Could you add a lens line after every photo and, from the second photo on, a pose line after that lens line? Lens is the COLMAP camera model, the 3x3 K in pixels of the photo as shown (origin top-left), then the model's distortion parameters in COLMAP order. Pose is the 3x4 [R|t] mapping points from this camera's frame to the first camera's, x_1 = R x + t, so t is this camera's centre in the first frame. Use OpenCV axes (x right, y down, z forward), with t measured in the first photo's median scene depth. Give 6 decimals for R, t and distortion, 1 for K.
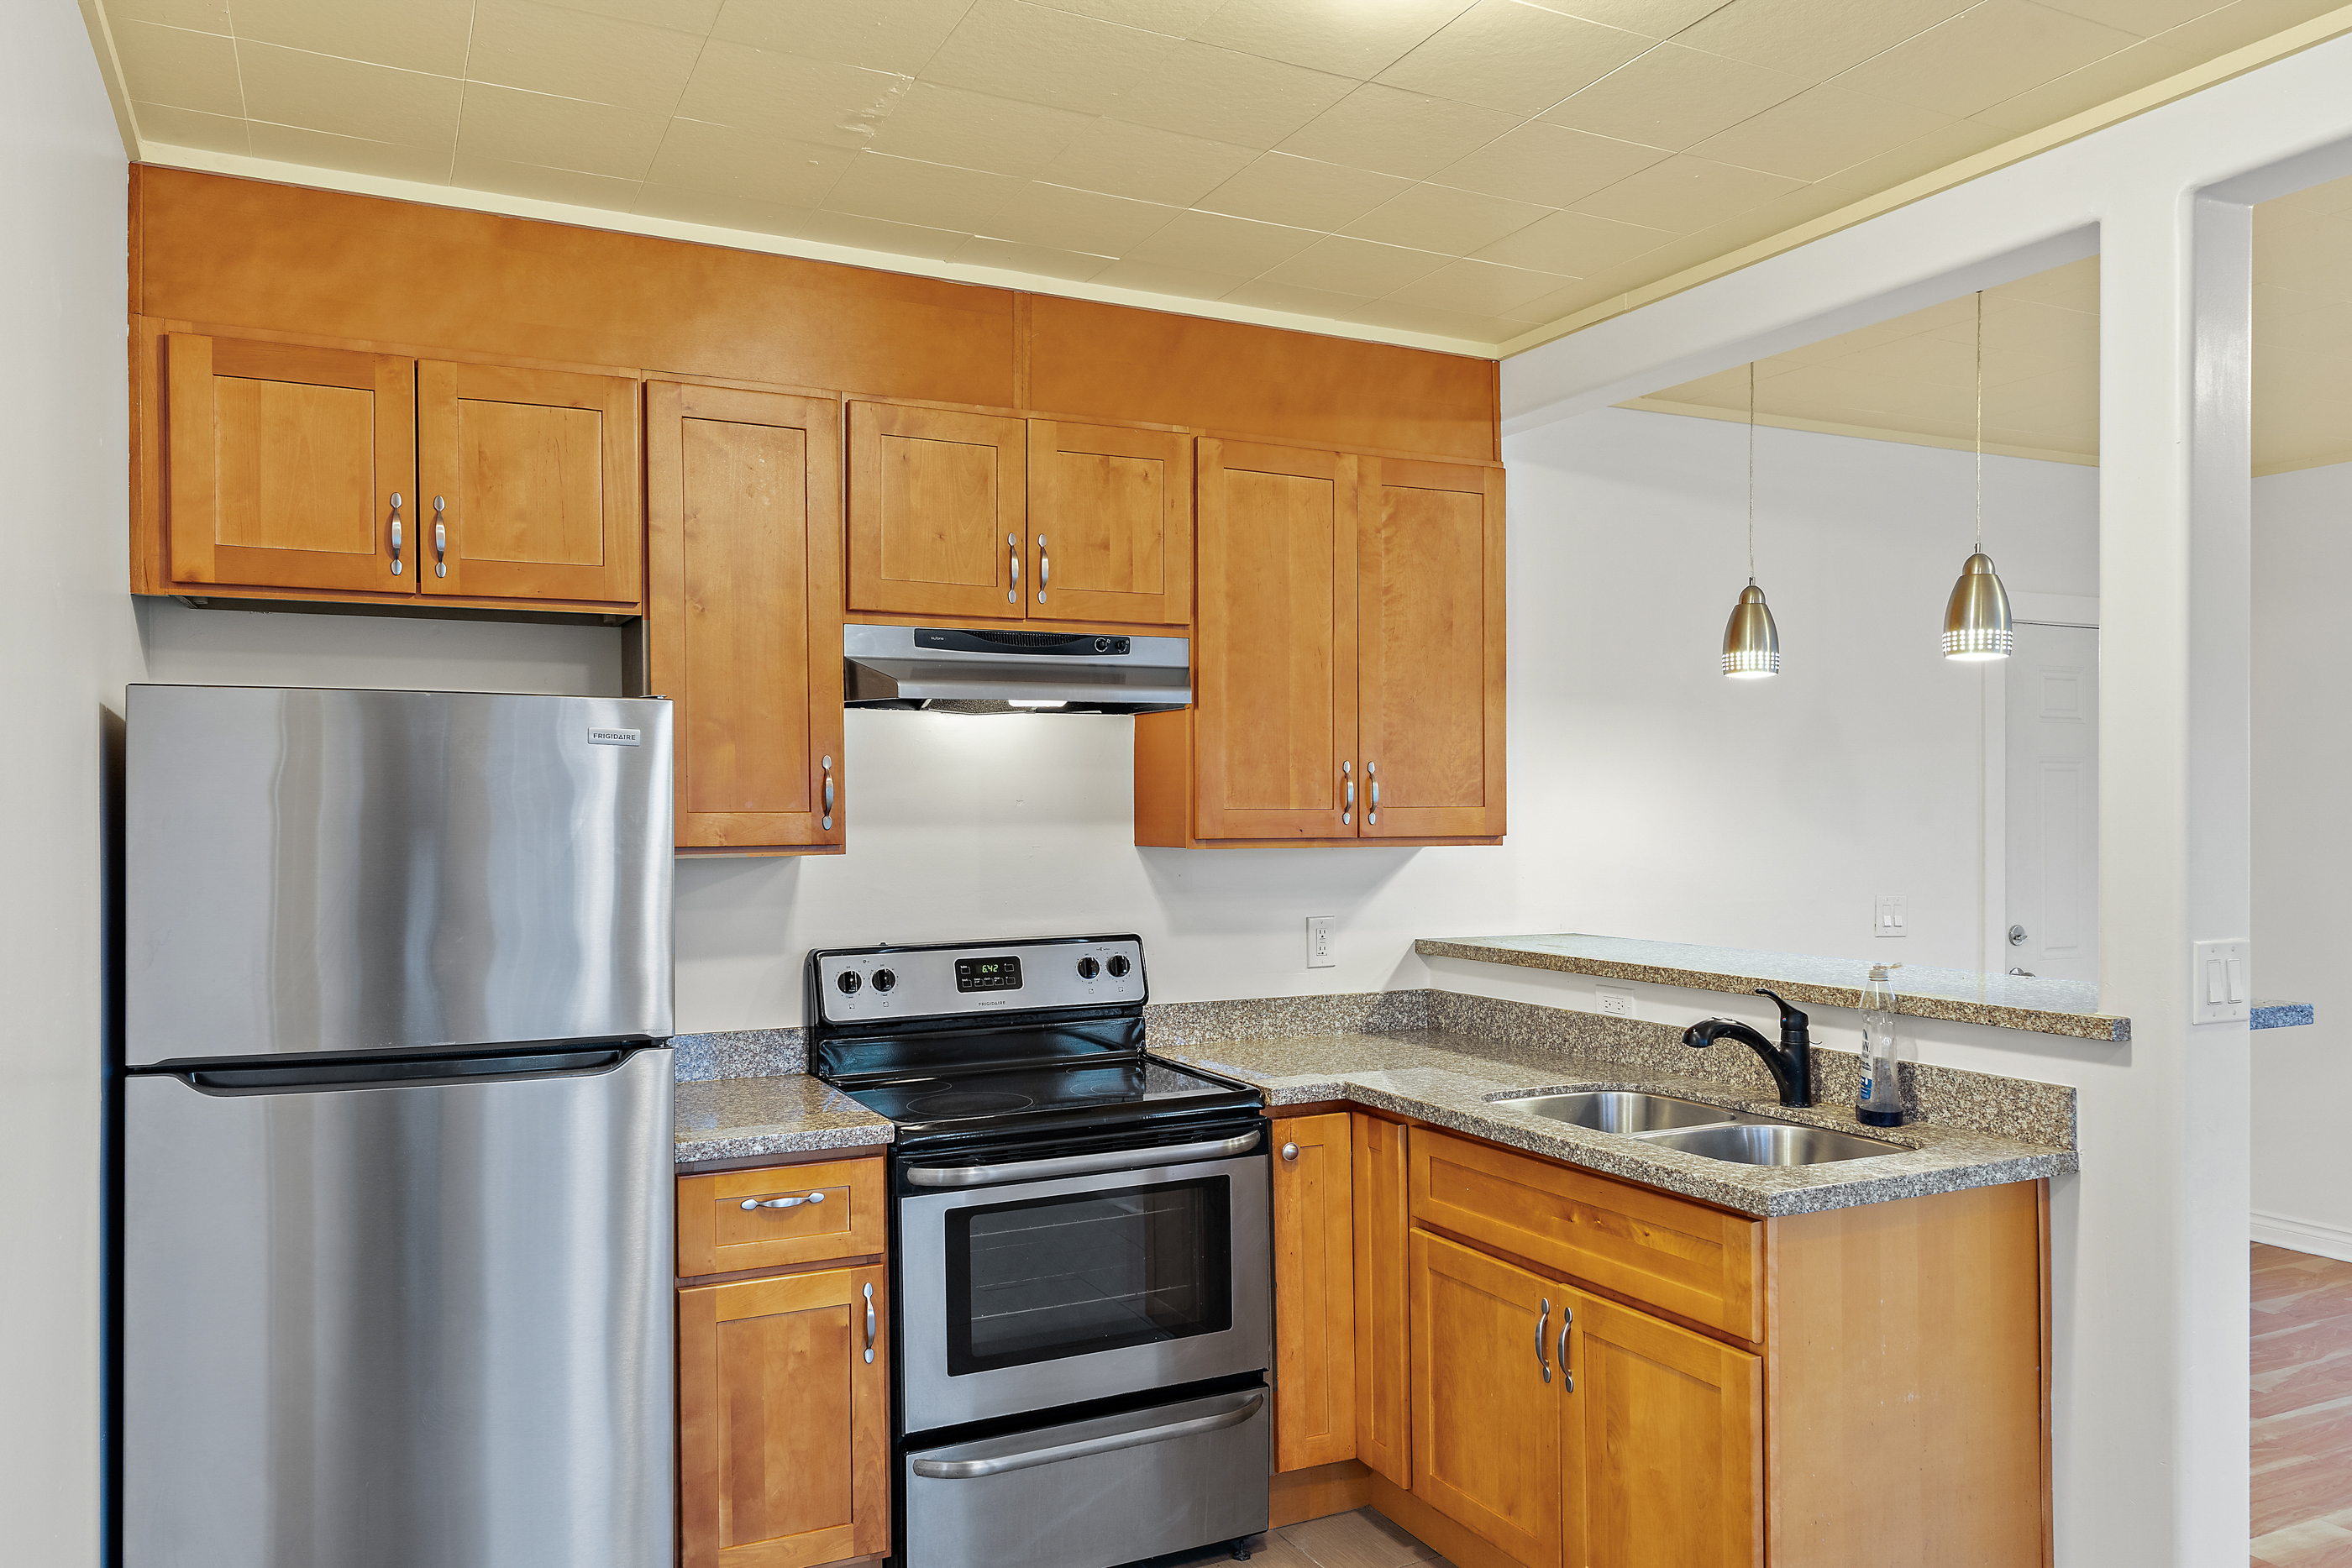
lens RADIAL K [[1695.1, 0, 1178.5], [0, 1695.1, 791.9], [0, 0, 1]] dist [0.001275, 0.004624]
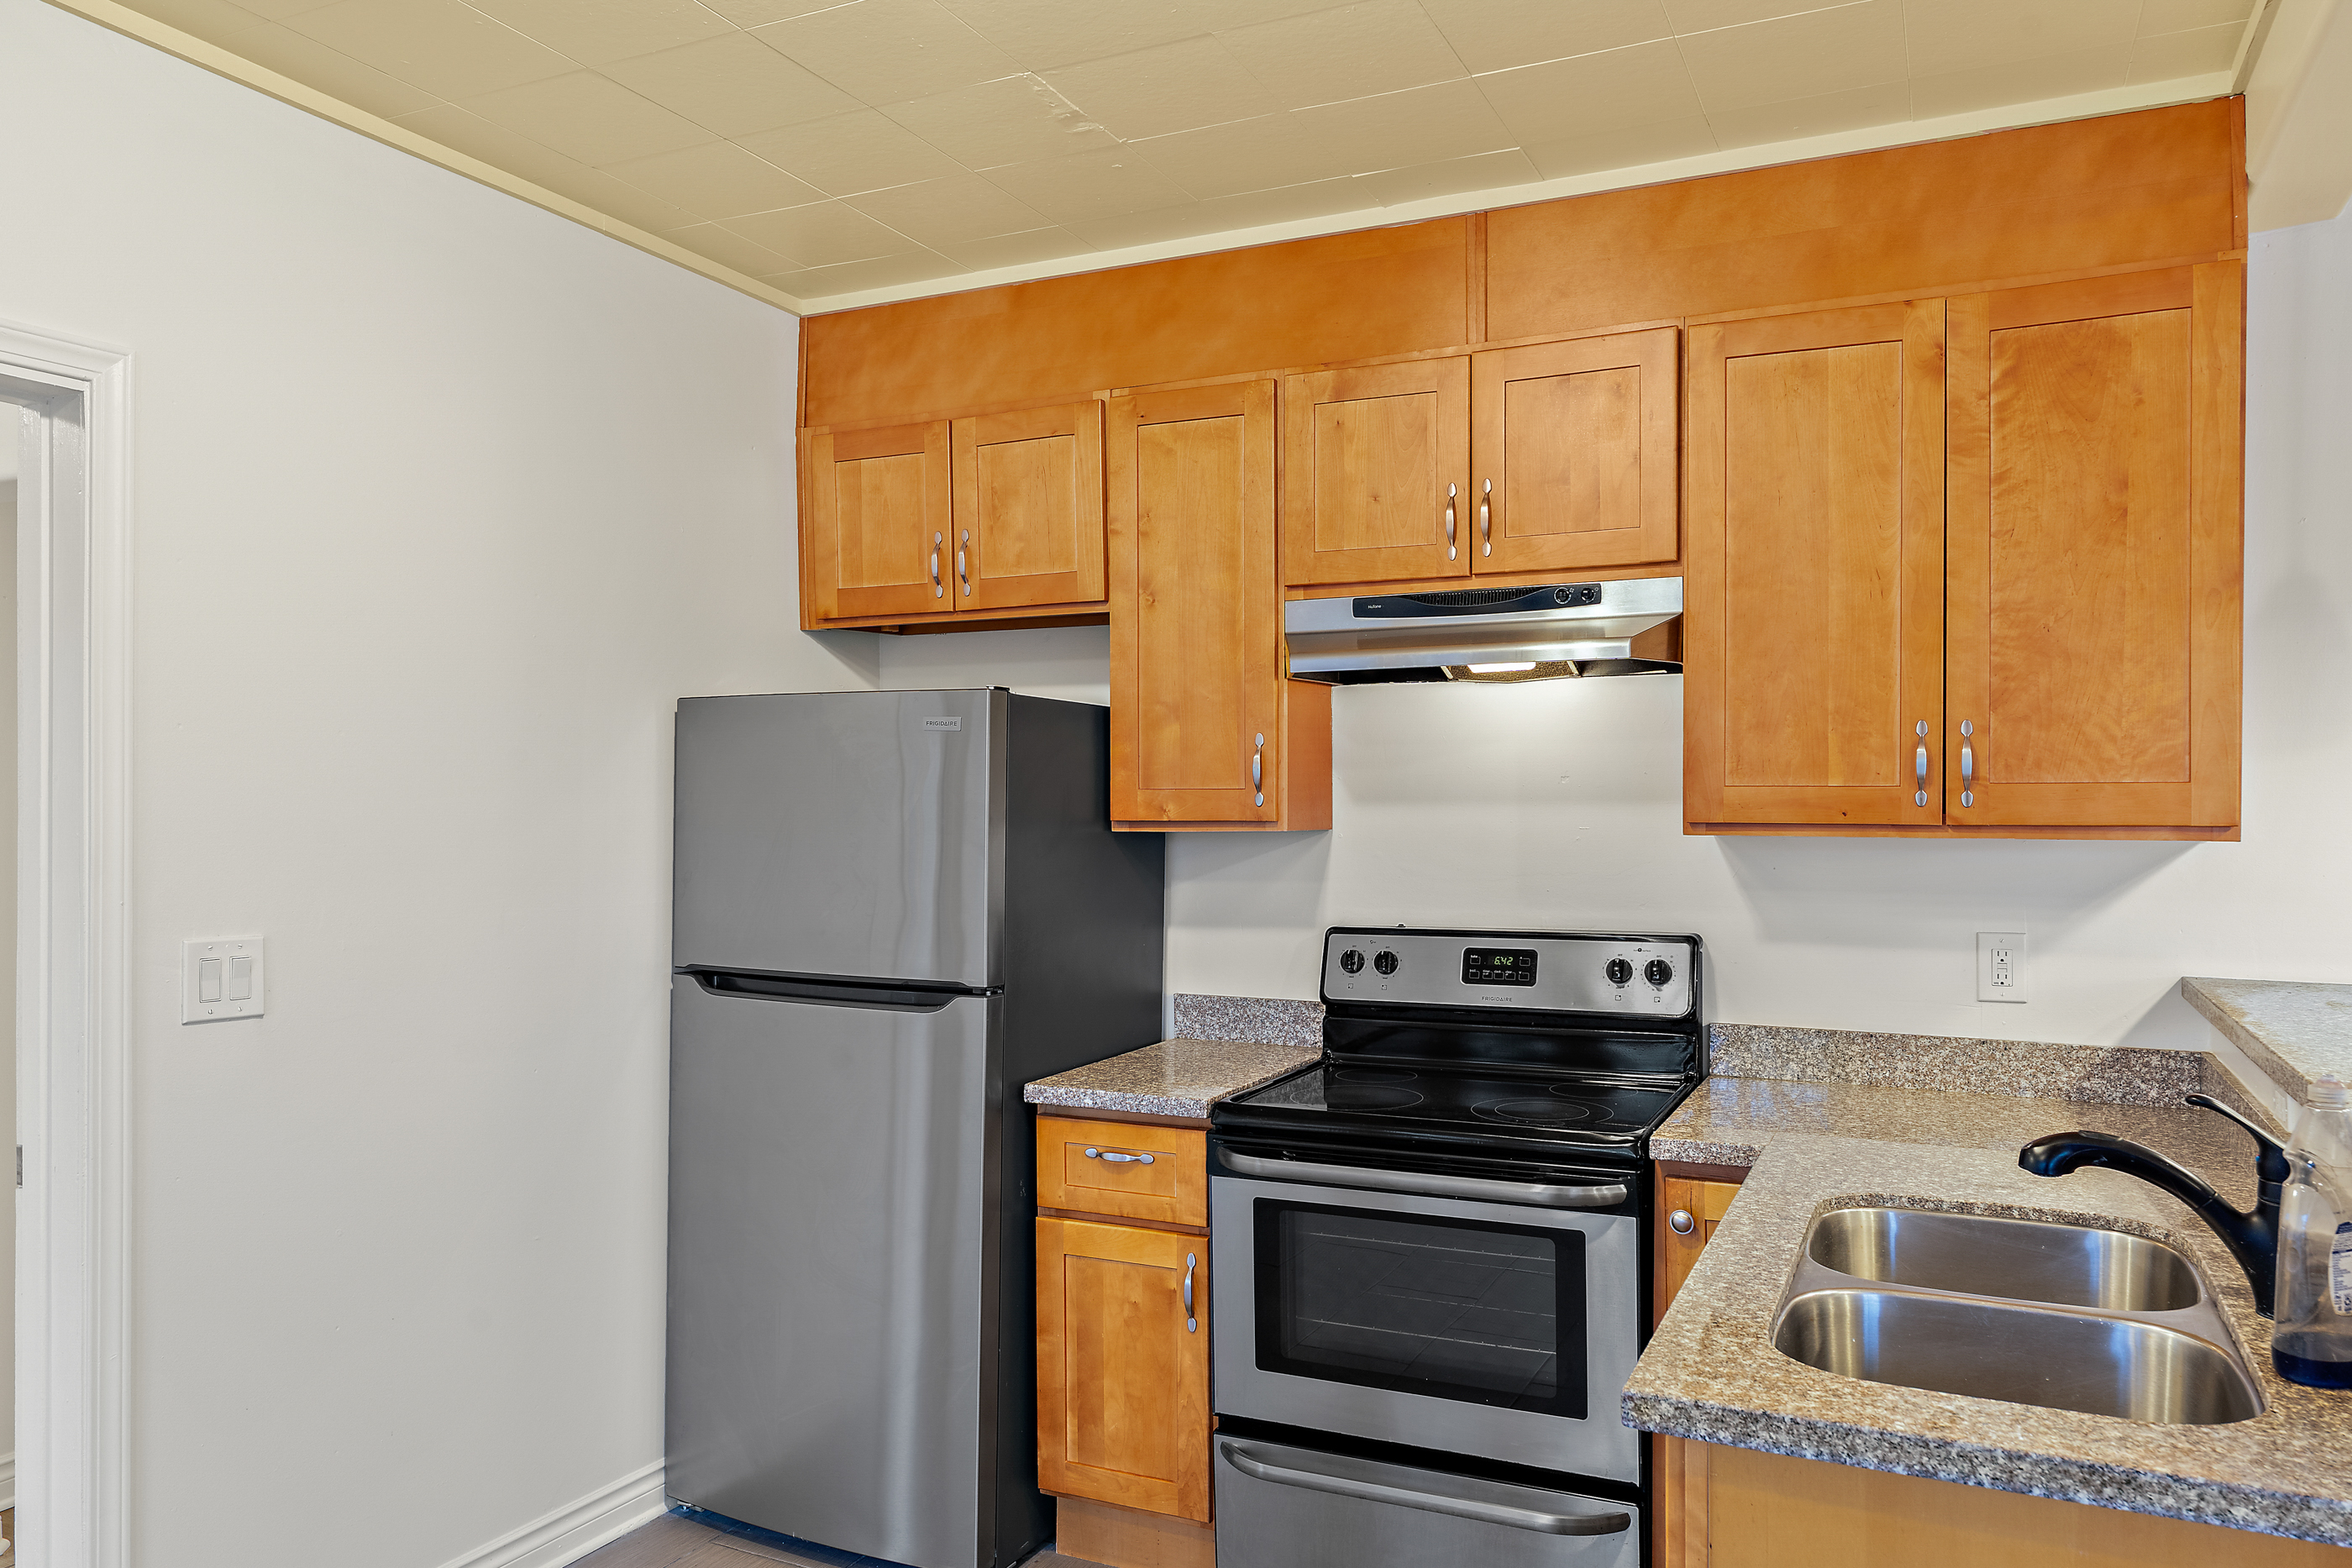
lens RADIAL K [[1636.2, 0, 1177.7], [0, 1636.2, 786.1], [0, 0, 1]] dist [-0.007799, 0.012544]
pose [[0.614068, -0.000717, -0.789253, 0.511290], [0.007911, 0.999955, 0.005246, 0.004517], [0.789213, -0.009465, 0.614046, 0.346634]]
